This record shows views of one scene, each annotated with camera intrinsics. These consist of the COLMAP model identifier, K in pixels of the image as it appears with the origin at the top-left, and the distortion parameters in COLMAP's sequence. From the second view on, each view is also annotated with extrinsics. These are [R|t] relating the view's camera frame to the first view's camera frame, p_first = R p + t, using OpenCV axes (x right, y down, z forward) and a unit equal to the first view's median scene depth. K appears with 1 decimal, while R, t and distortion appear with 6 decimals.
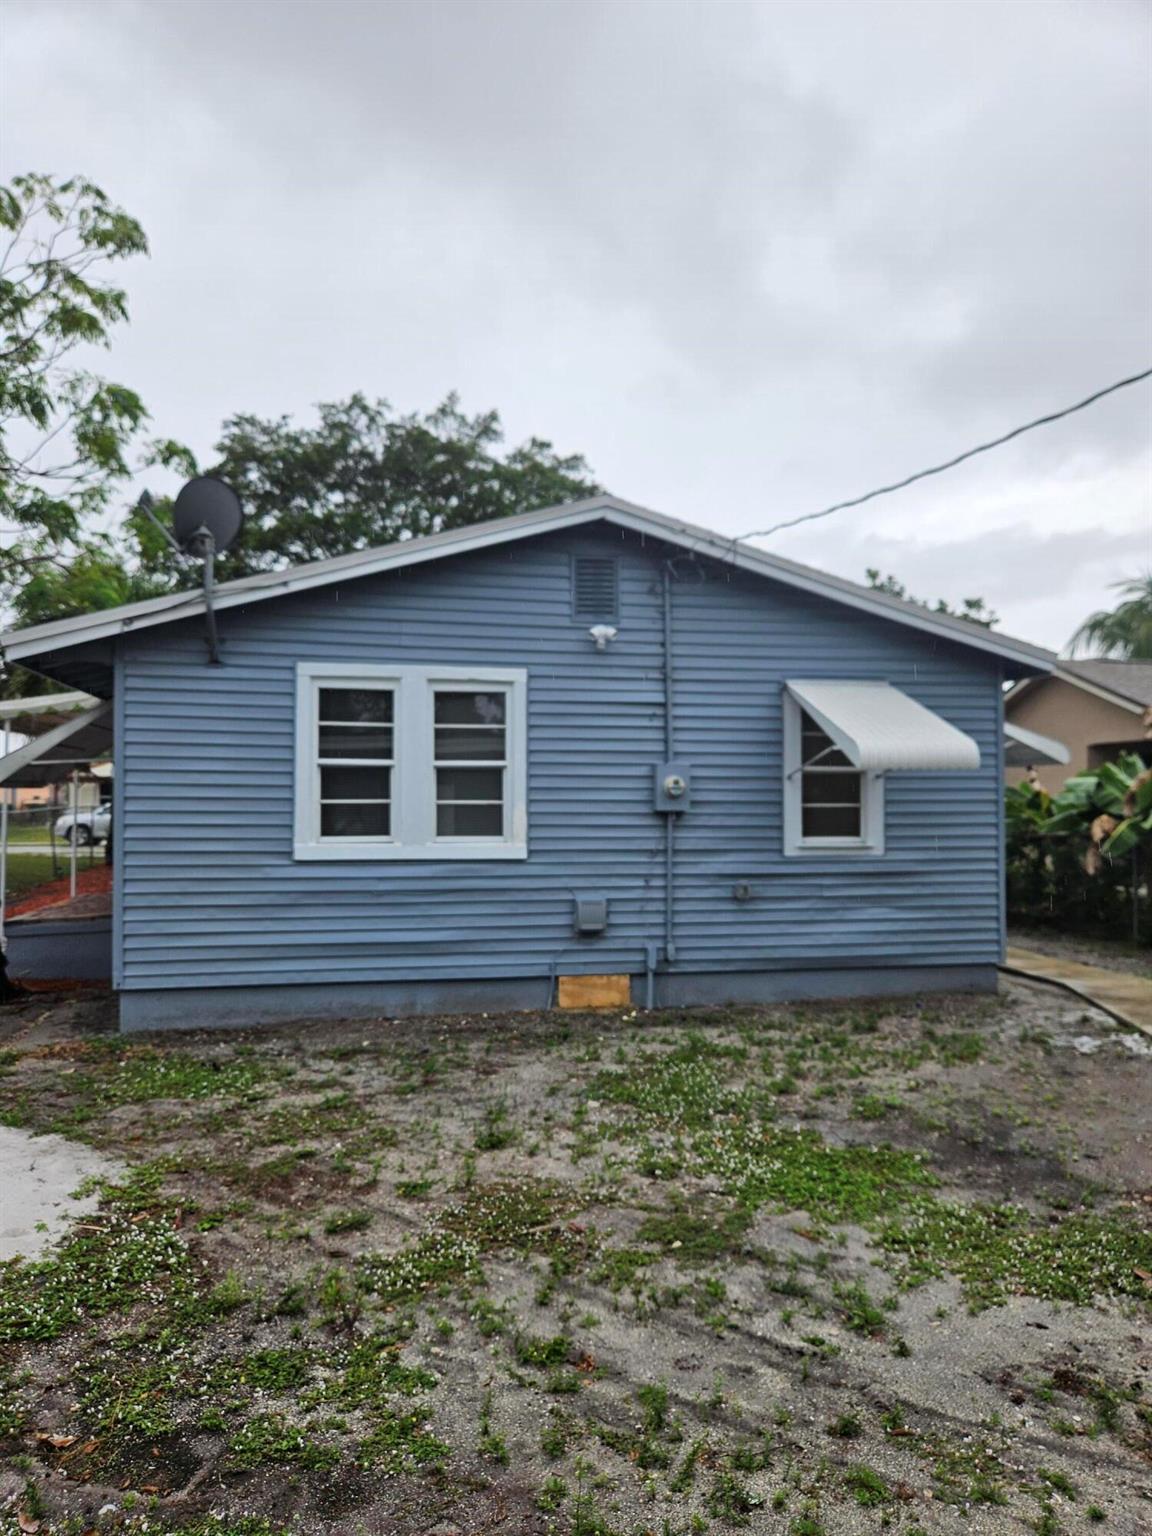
lens RADIAL K [[1053.9, 0, 581.9], [0, 1053.9, 770.9], [0, 0, 1]] dist [0.045095, -0.019170]
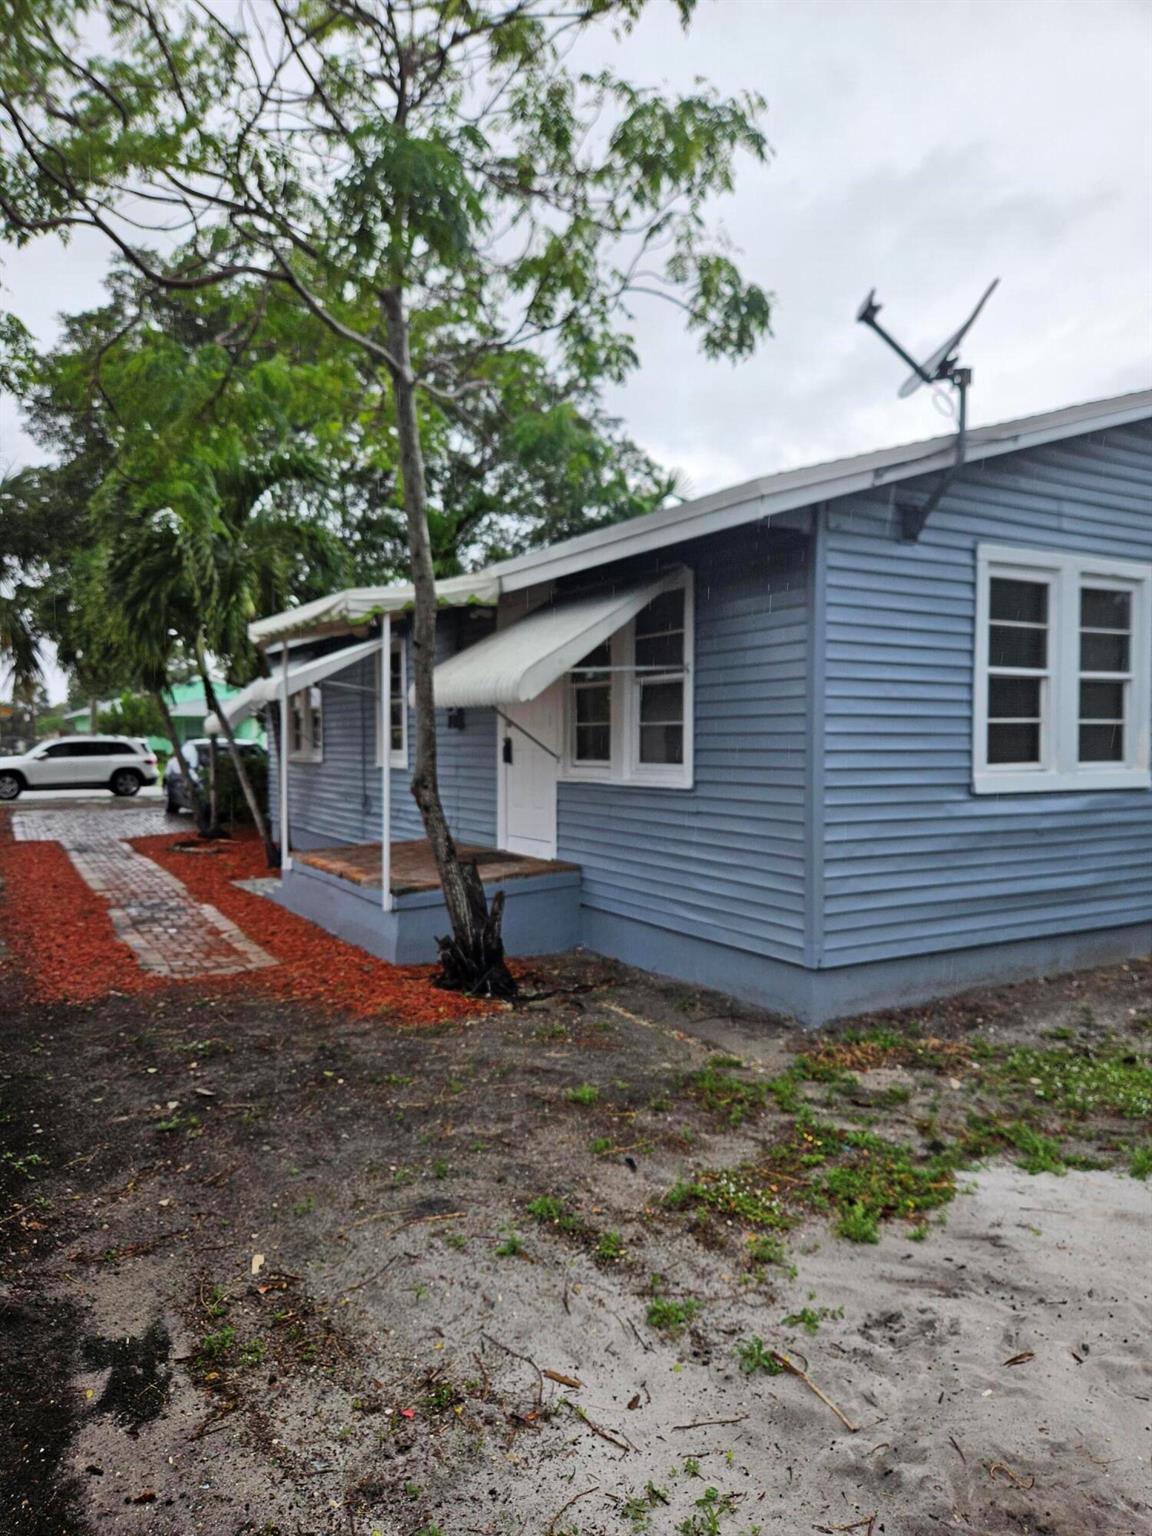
lens RADIAL K [[1053.9, 0, 575.2], [0, 1053.9, 767.7], [0, 0, 1]] dist [0.045095, -0.019170]
pose [[0.945240, -0.014452, 0.326056, -0.798763], [-0.006433, 0.998000, 0.062886, 0.015887], [-0.326313, -0.061540, 0.943257, 0.339361]]
